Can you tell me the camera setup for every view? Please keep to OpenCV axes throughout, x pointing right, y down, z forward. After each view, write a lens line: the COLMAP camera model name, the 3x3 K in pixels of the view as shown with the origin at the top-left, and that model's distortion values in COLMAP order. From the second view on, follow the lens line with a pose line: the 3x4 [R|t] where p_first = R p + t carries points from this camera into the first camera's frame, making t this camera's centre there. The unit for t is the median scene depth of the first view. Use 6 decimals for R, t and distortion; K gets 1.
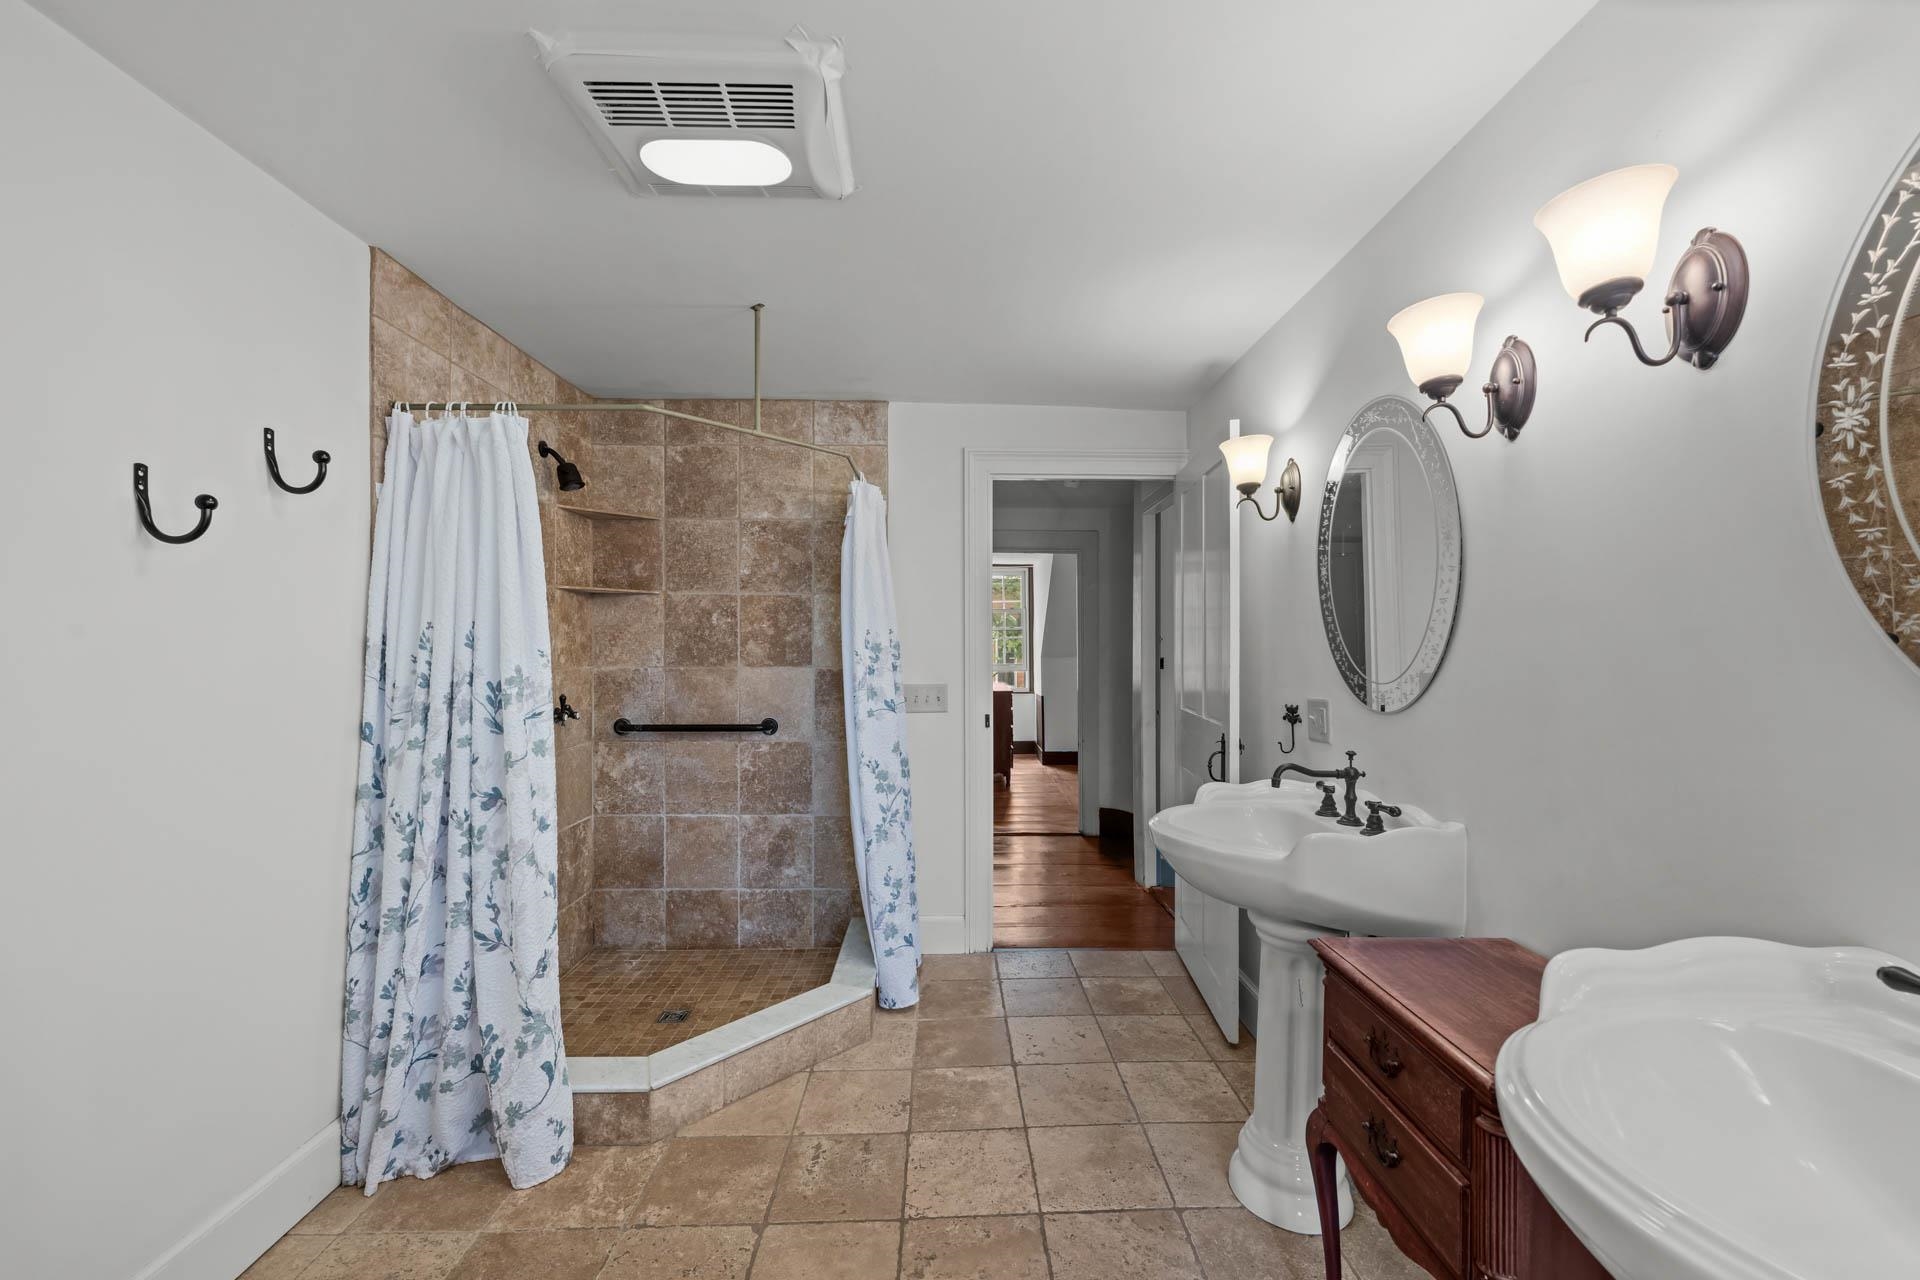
lens RADIAL K [[779.0, 0, 963.4], [0, 779.0, 640.1], [0, 0, 1]] dist [0.000021, 0.000000]
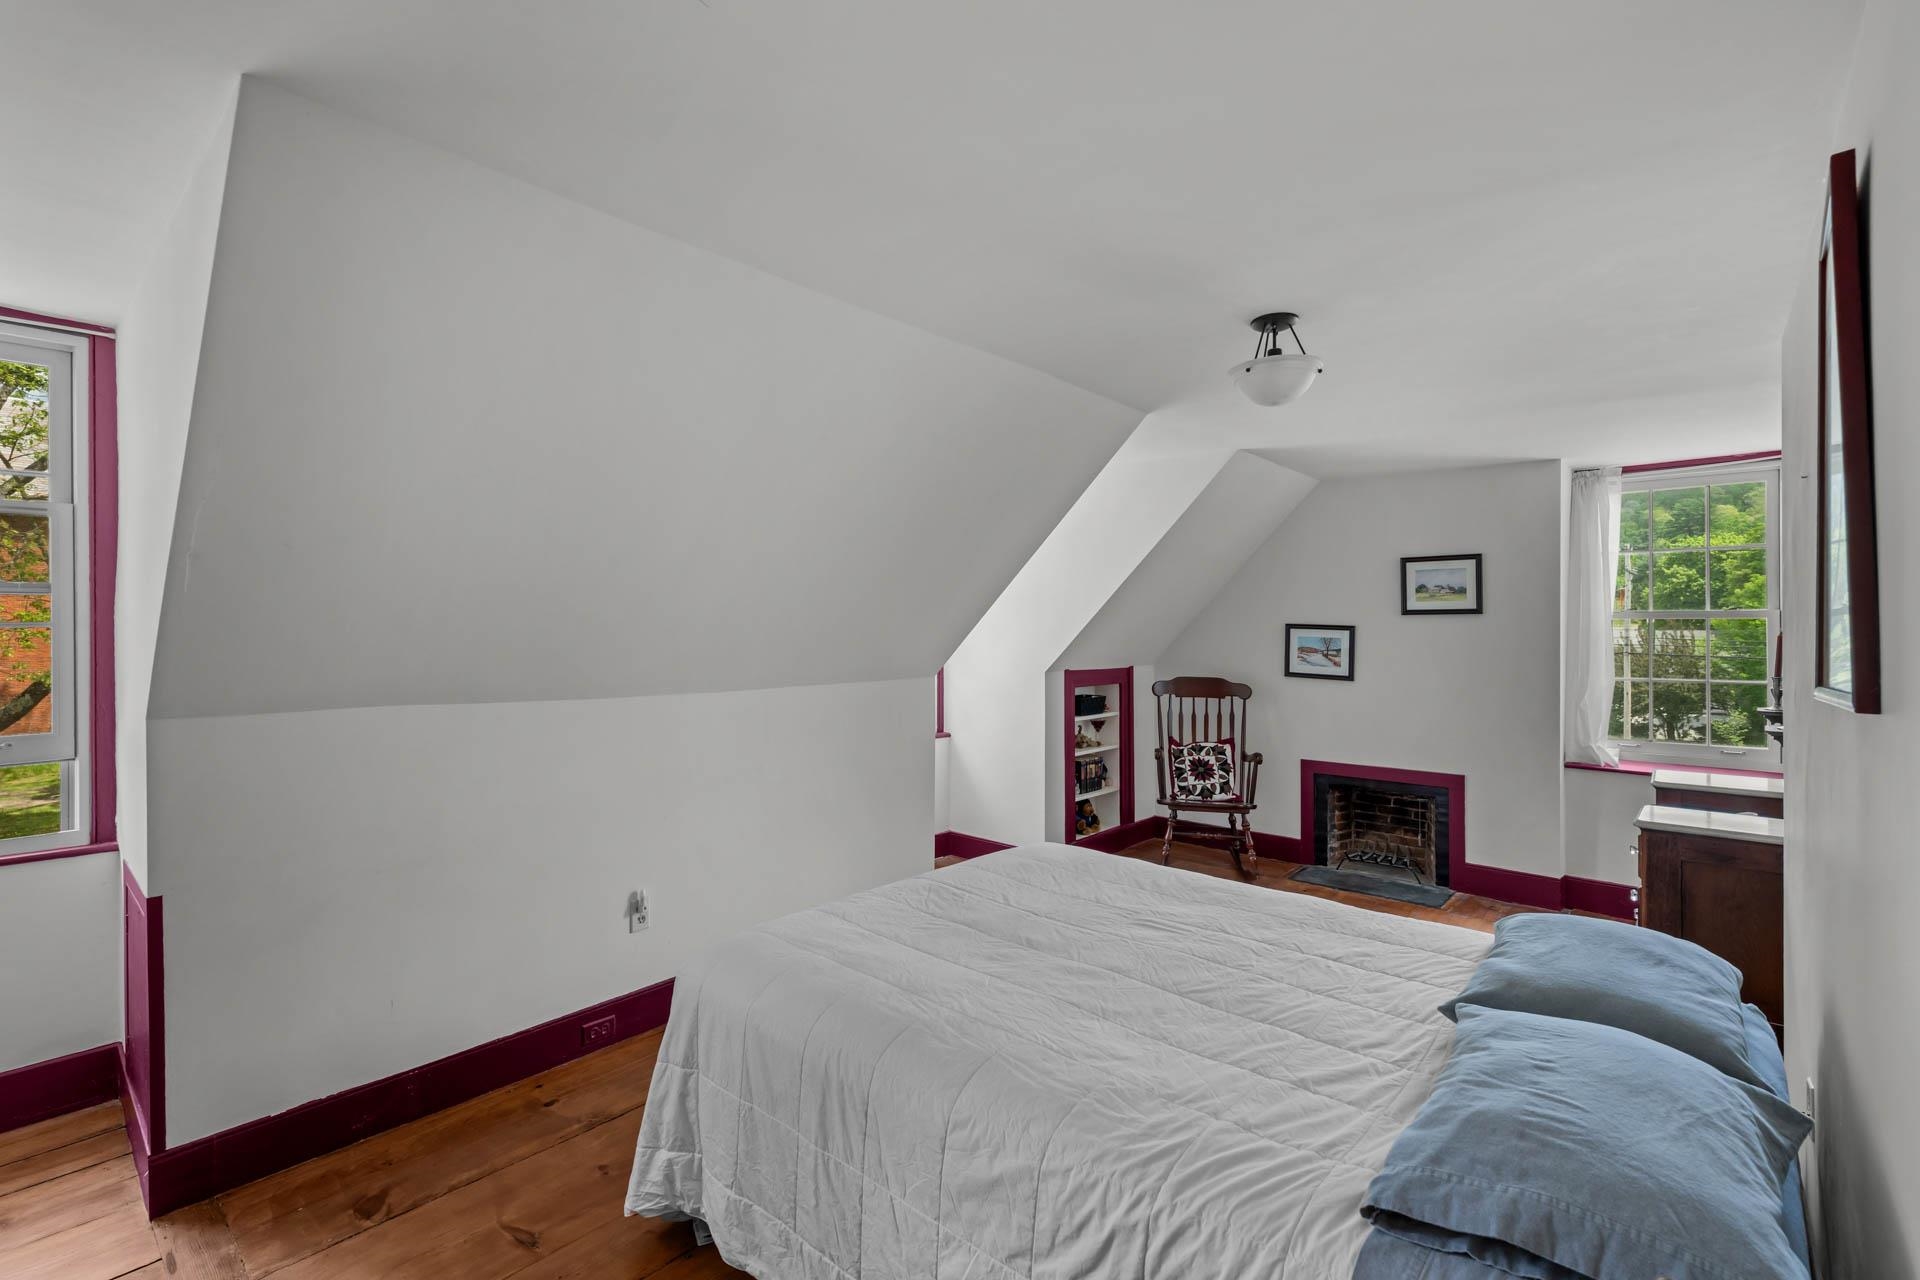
lens RADIAL K [[872.8, 0, 959.1], [0, 872.8, 630.1], [0, 0, 1]] dist [0.001517, 0.000143]
pose [[0.675806, 0.009537, 0.737017, 0.066531], [-0.008539, 0.999950, -0.005110, -0.002660], [-0.737030, -0.002840, 0.675854, 0.618334]]
